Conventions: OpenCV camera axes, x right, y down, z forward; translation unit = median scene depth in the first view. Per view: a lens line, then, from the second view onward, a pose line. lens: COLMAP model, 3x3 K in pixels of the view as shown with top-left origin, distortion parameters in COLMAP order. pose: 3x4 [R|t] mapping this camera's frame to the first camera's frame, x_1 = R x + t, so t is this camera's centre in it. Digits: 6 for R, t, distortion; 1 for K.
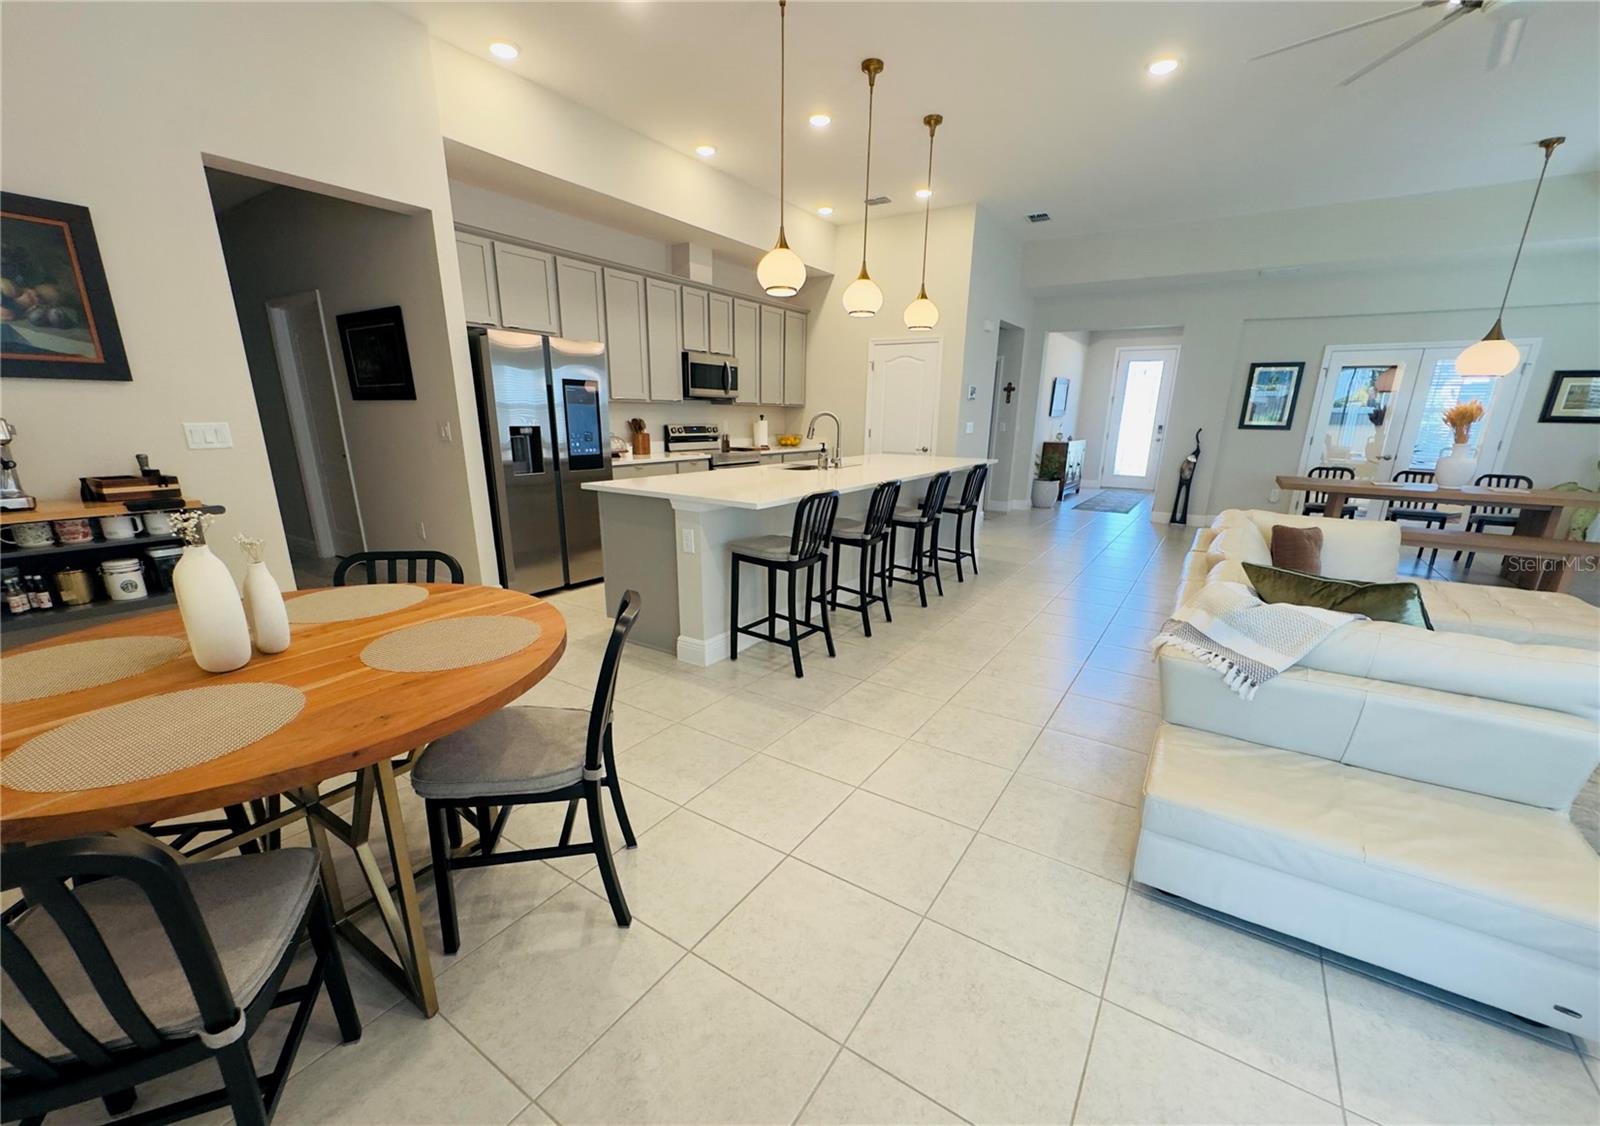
lens RADIAL K [[641.3, 0, 801.2], [0, 641.3, 597.6], [0, 0, 1]] dist [-0.001193, -0.000222]
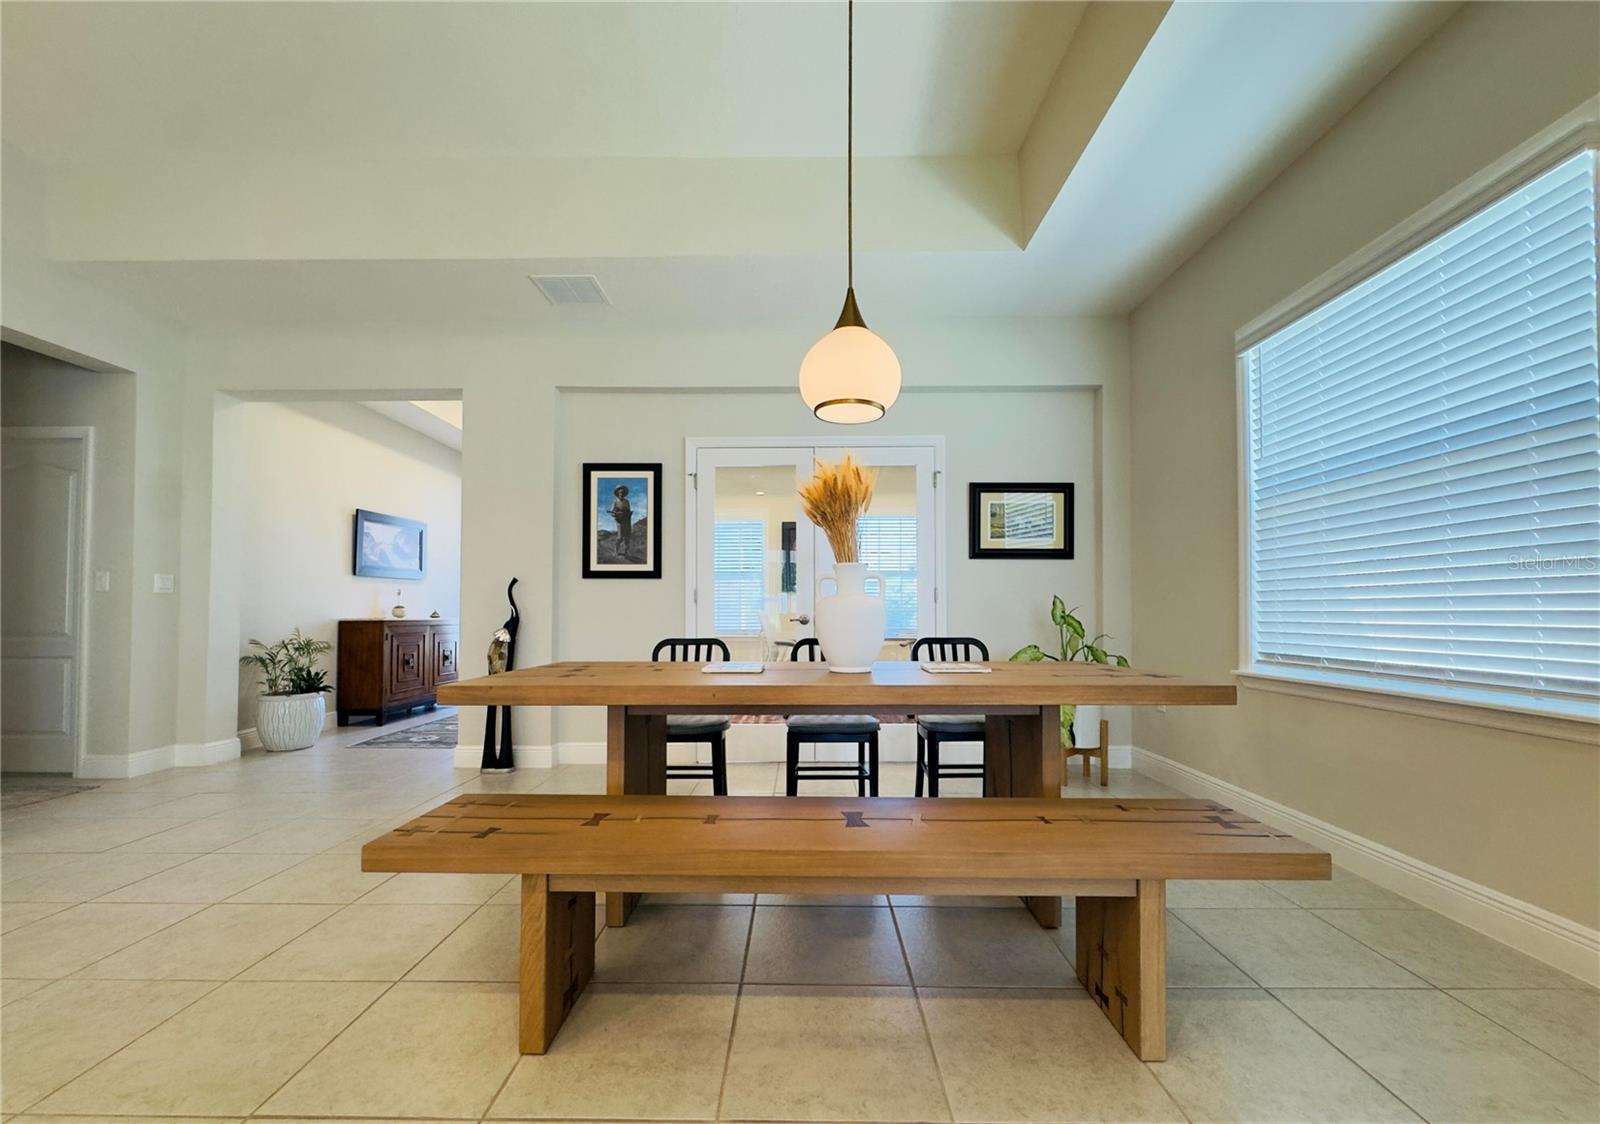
lens RADIAL K [[641.3, 0, 793.1], [0, 641.3, 598.8], [0, 0, 1]] dist [-0.001193, -0.000222]
pose [[0.843694, -0.002085, 0.536821, 0.817479], [0.160808, 0.955054, -0.249025, -0.128744], [-0.512174, 0.296426, 0.806108, 0.726665]]
